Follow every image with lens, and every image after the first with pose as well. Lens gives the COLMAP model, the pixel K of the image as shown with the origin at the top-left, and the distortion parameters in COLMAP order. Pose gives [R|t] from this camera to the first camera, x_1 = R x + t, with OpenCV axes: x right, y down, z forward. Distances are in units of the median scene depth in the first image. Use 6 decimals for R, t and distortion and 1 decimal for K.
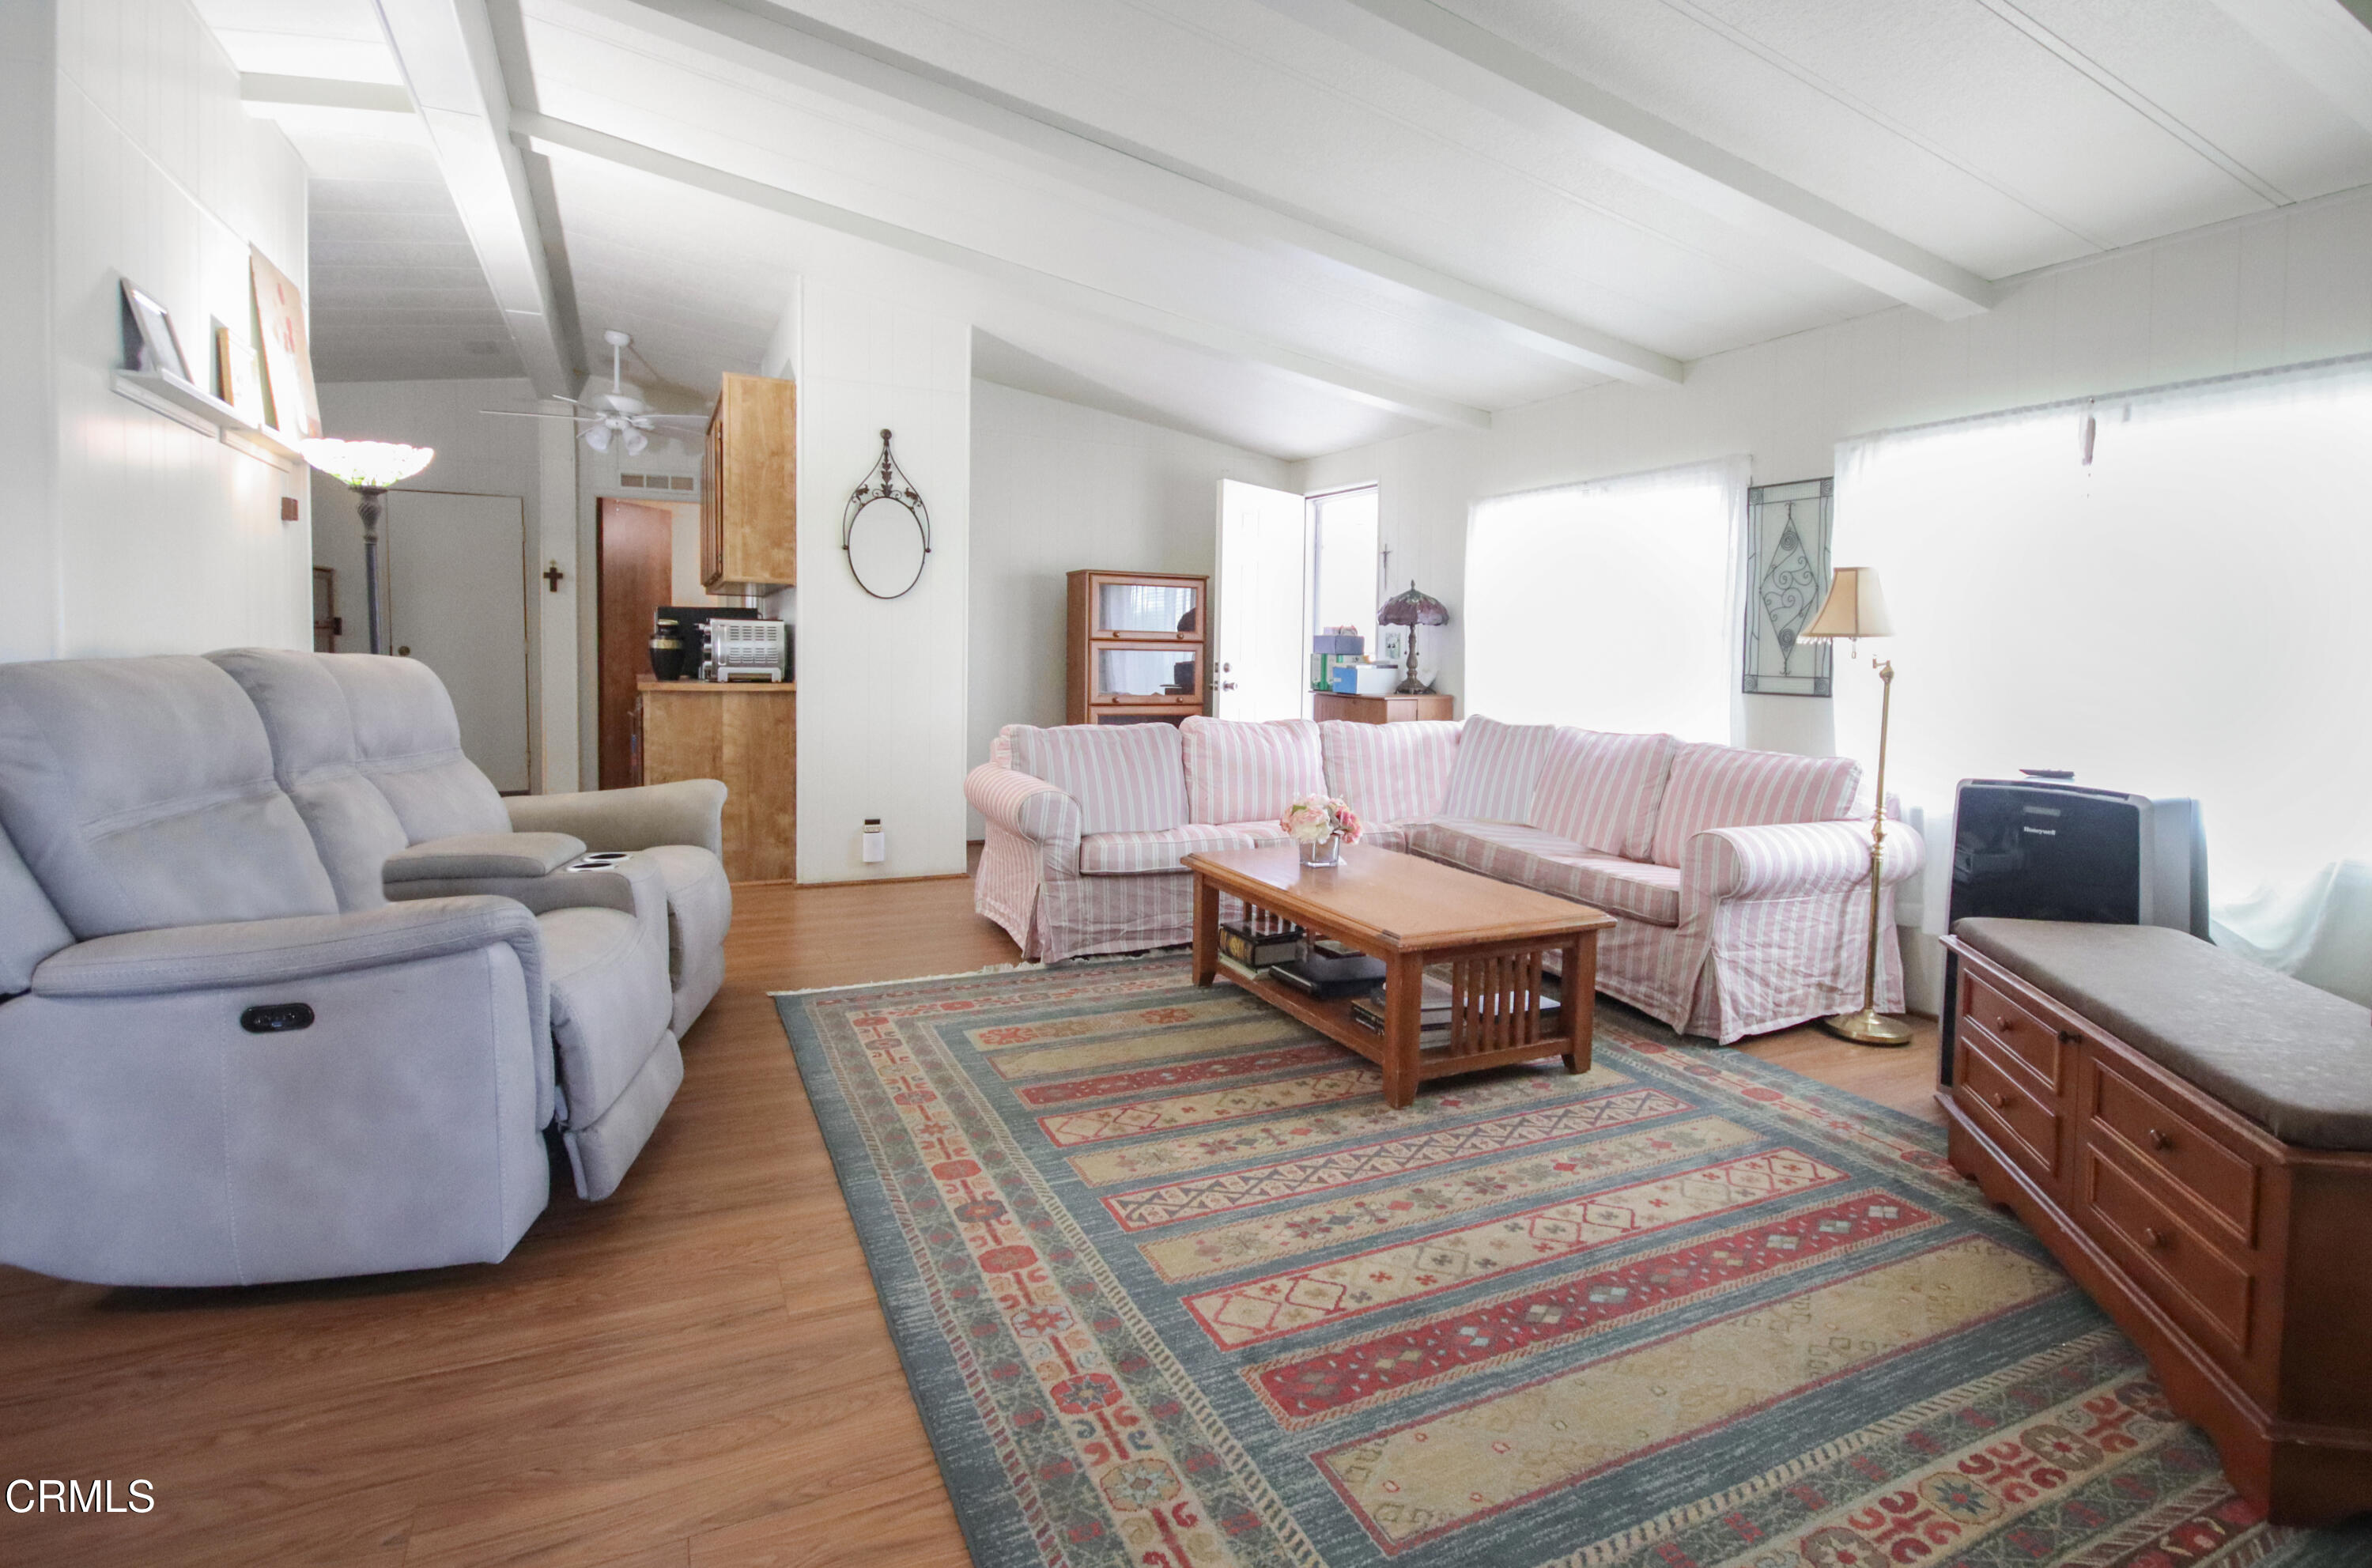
lens RADIAL K [[1201.4, 0, 1249.1], [0, 1201.4, 700.3], [0, 0, 1]] dist [0.000992, -0.000087]
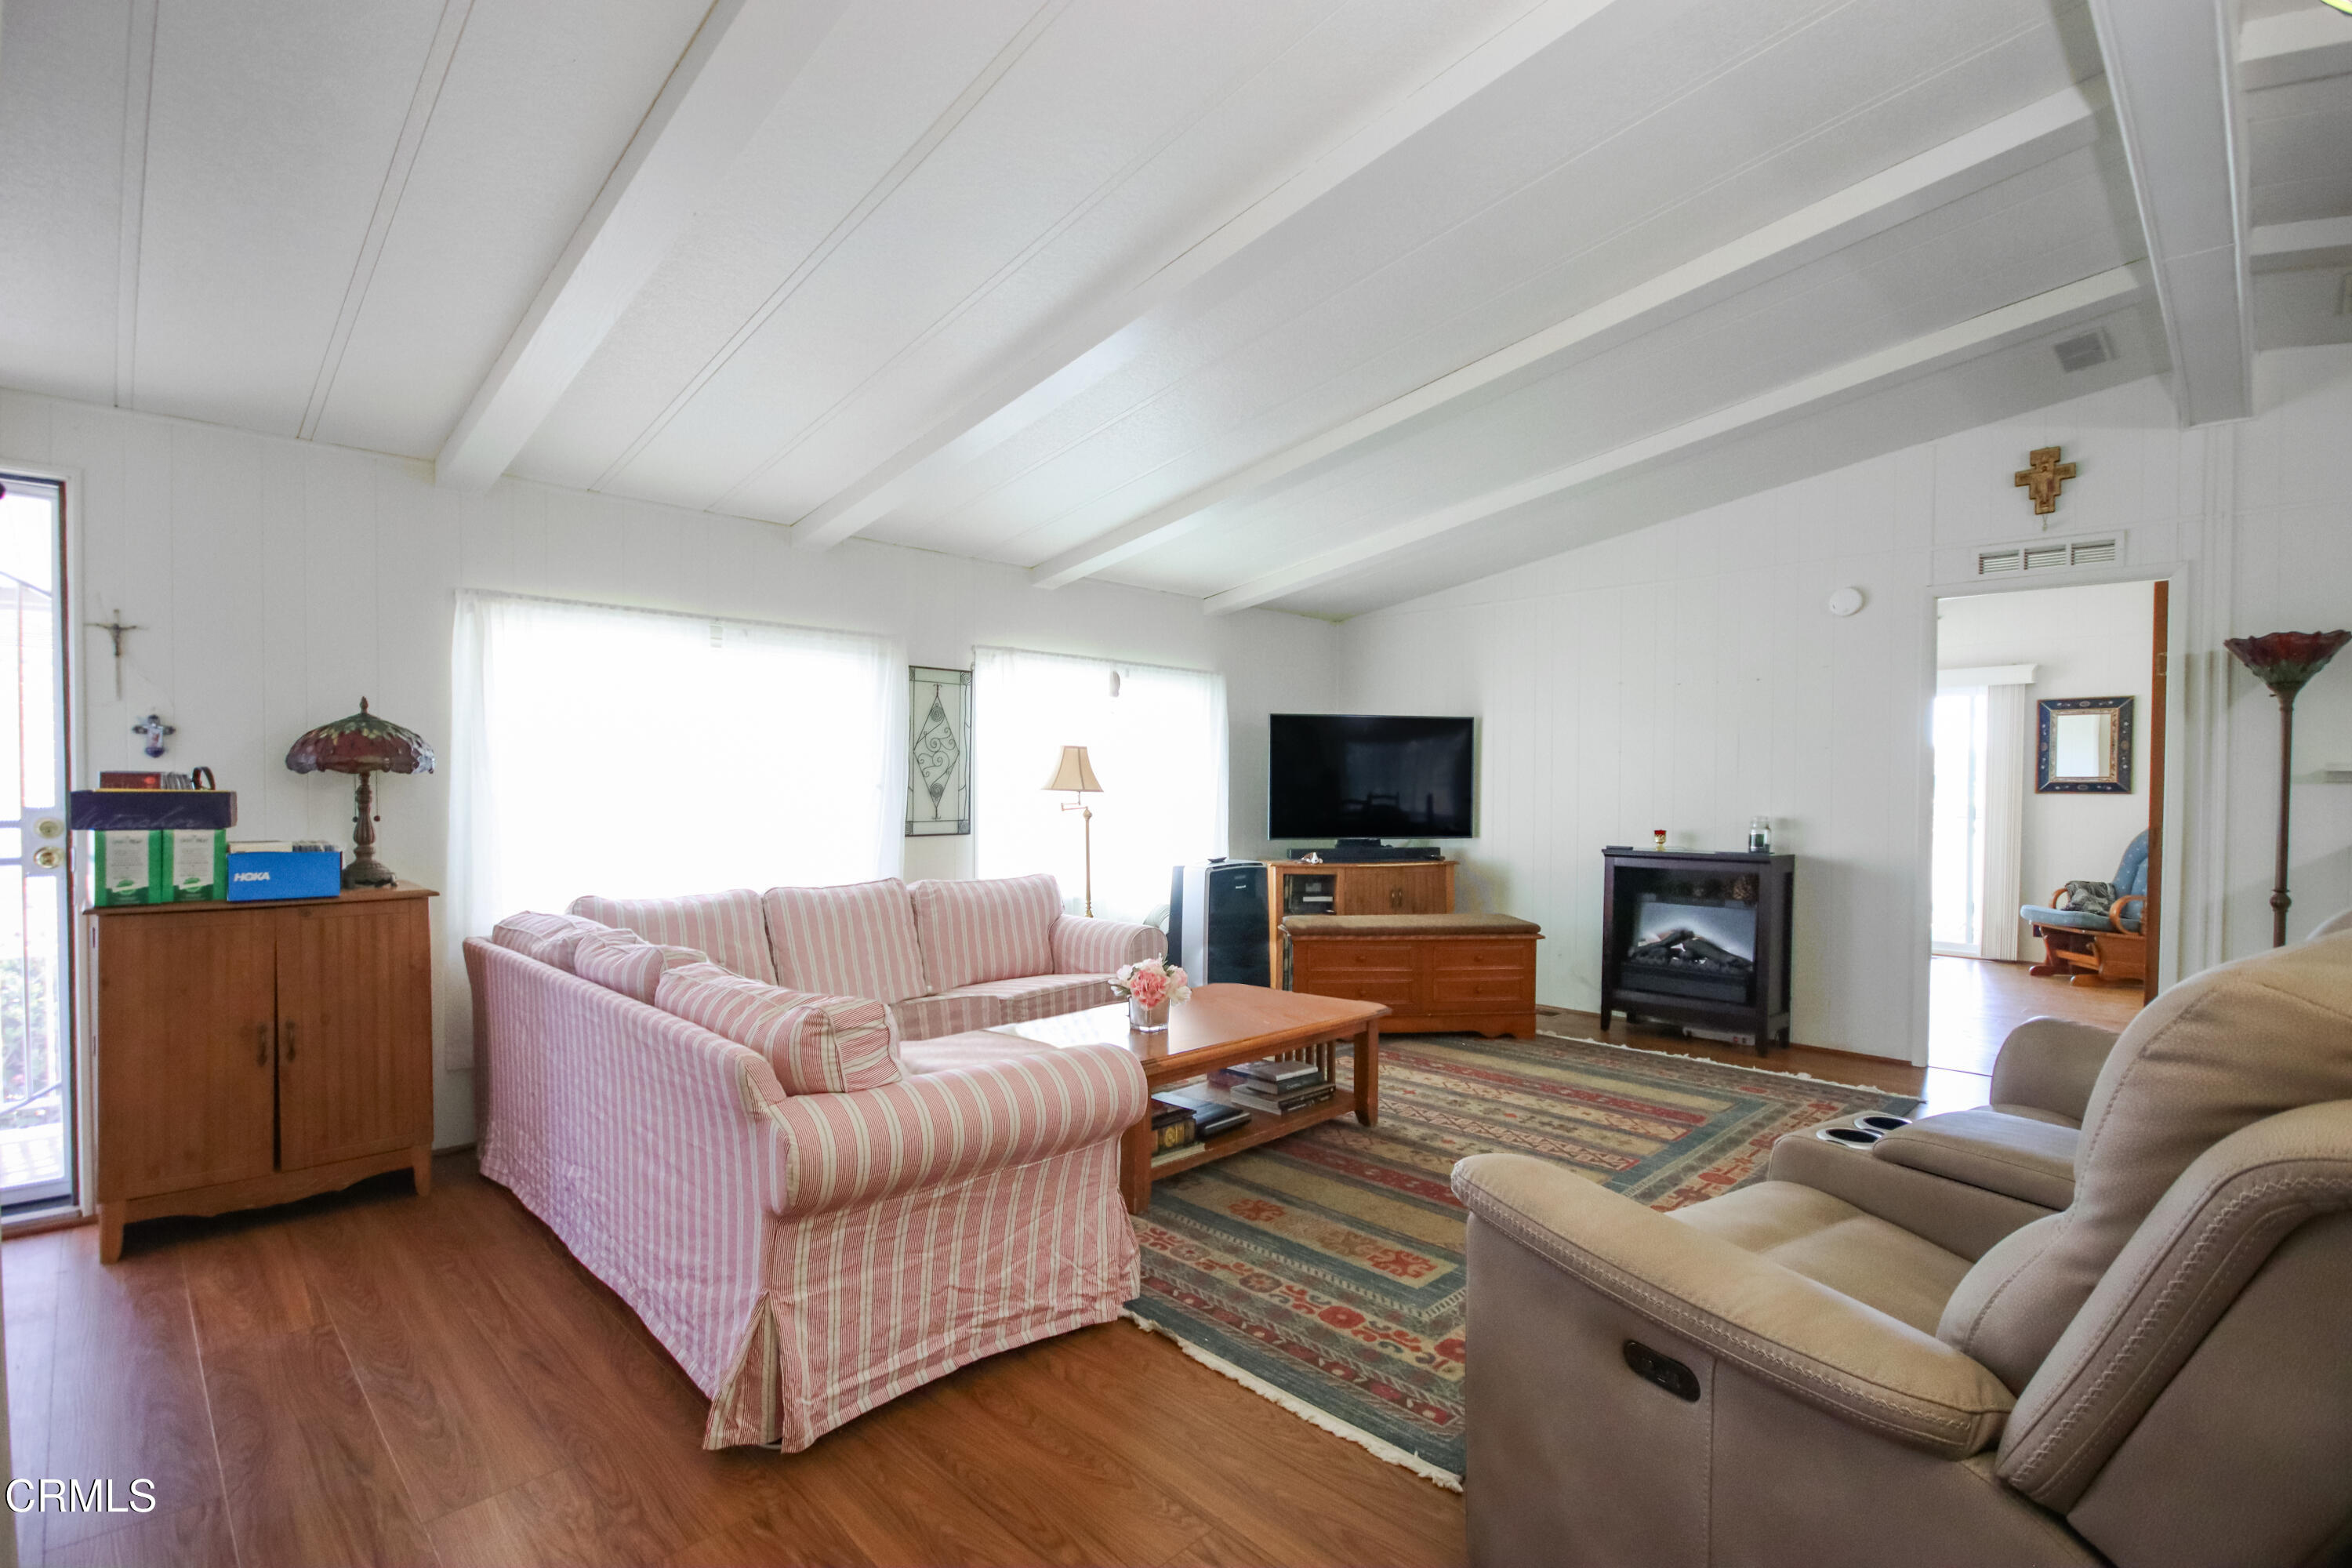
lens RADIAL K [[1097.8, 0, 1176.0], [0, 1097.8, 784.0], [0, 0, 1]] dist [-0.002031, -0.000581]
pose [[-0.305479, -0.015194, 0.952077, -1.195328], [0.036003, 0.998973, 0.027494, -0.132882], [-0.951518, 0.042677, -0.304619, 1.816945]]
